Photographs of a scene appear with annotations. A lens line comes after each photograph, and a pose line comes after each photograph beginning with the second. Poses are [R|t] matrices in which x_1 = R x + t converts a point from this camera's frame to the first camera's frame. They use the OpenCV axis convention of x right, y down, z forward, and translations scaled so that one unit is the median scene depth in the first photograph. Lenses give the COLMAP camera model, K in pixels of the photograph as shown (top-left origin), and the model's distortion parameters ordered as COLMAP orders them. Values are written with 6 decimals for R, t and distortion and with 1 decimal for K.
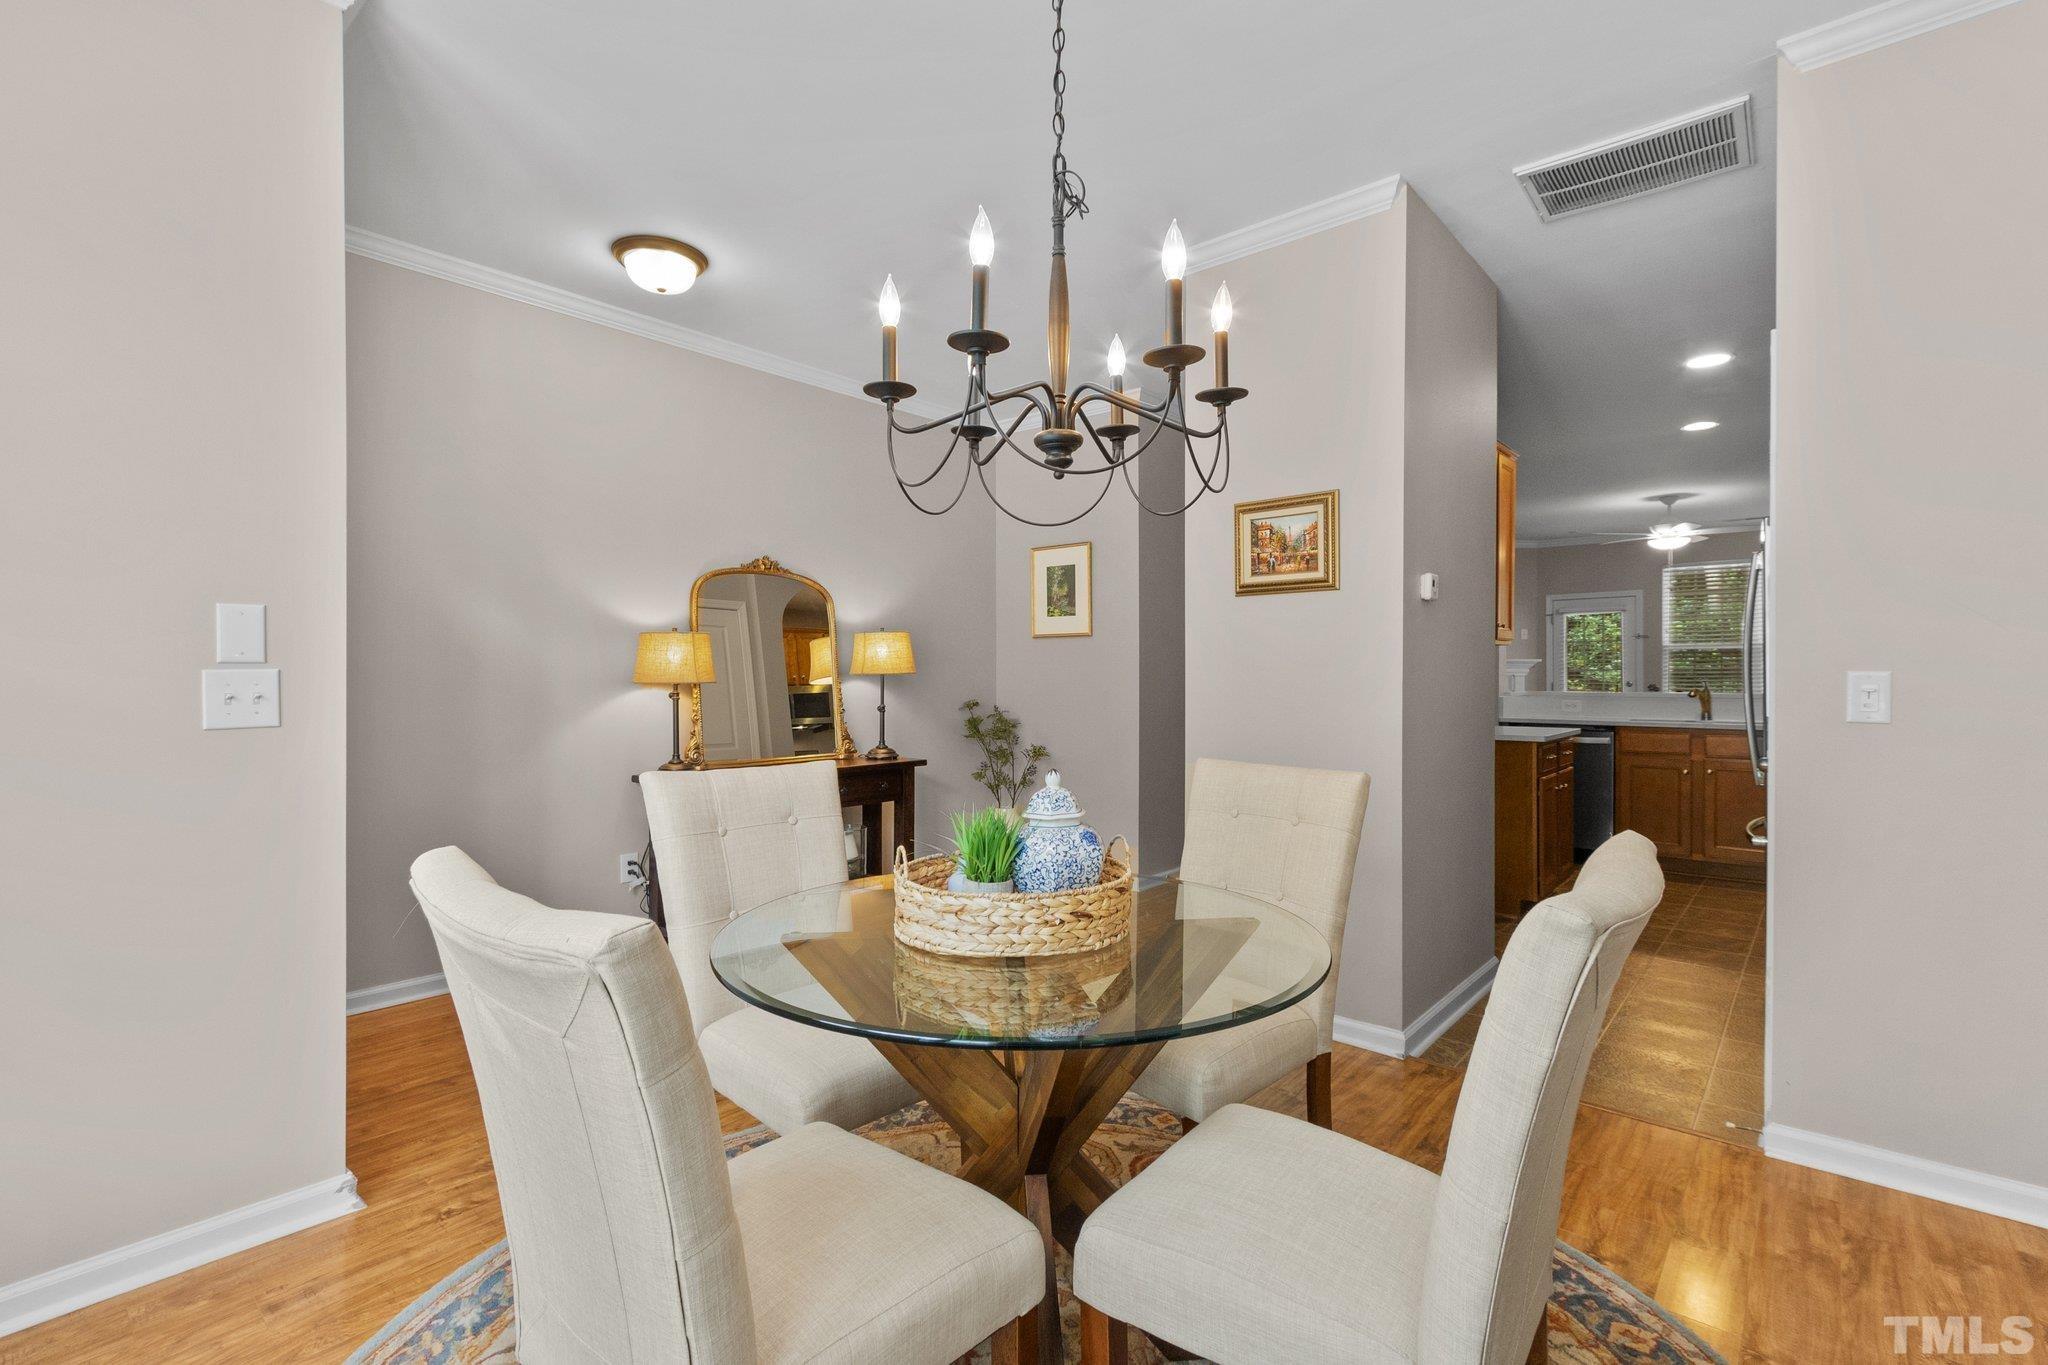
lens RADIAL K [[936.6, 0, 1029.7], [0, 936.6, 661.6], [0, 0, 1]] dist [-0.000405, 0.000272]
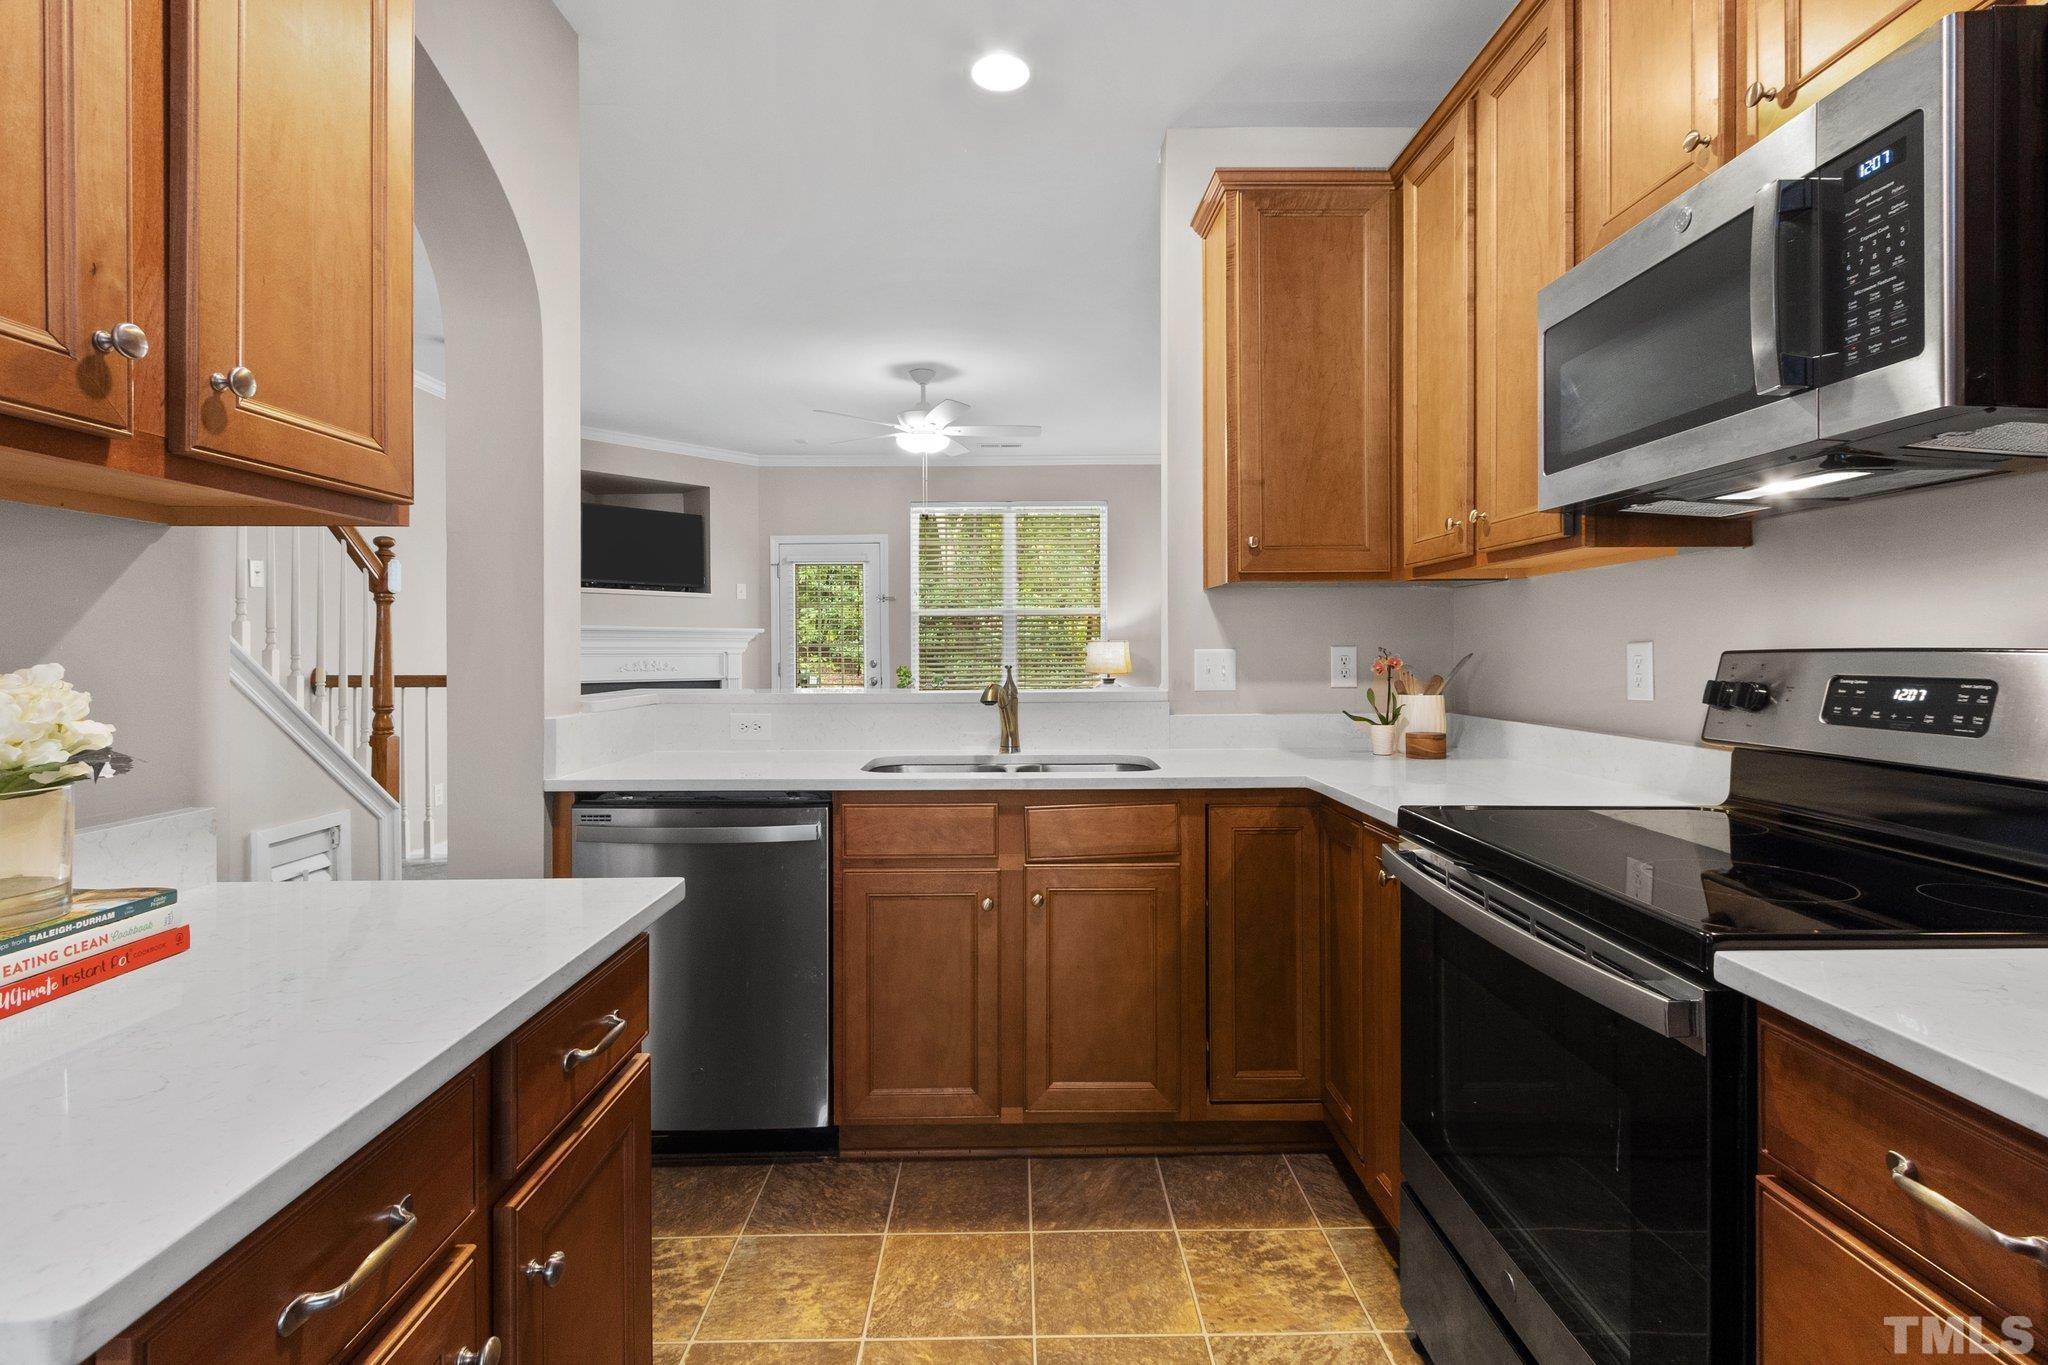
lens RADIAL K [[953.1, 0, 1022.9], [0, 953.1, 720.9], [0, 0, 1]] dist [0.021248, 0.000060]
pose [[0.751308, -0.050773, 0.657996, 0.421781], [-0.007503, 0.996315, 0.085446, 0.007237], [-0.659909, -0.069133, 0.748158, 0.648925]]
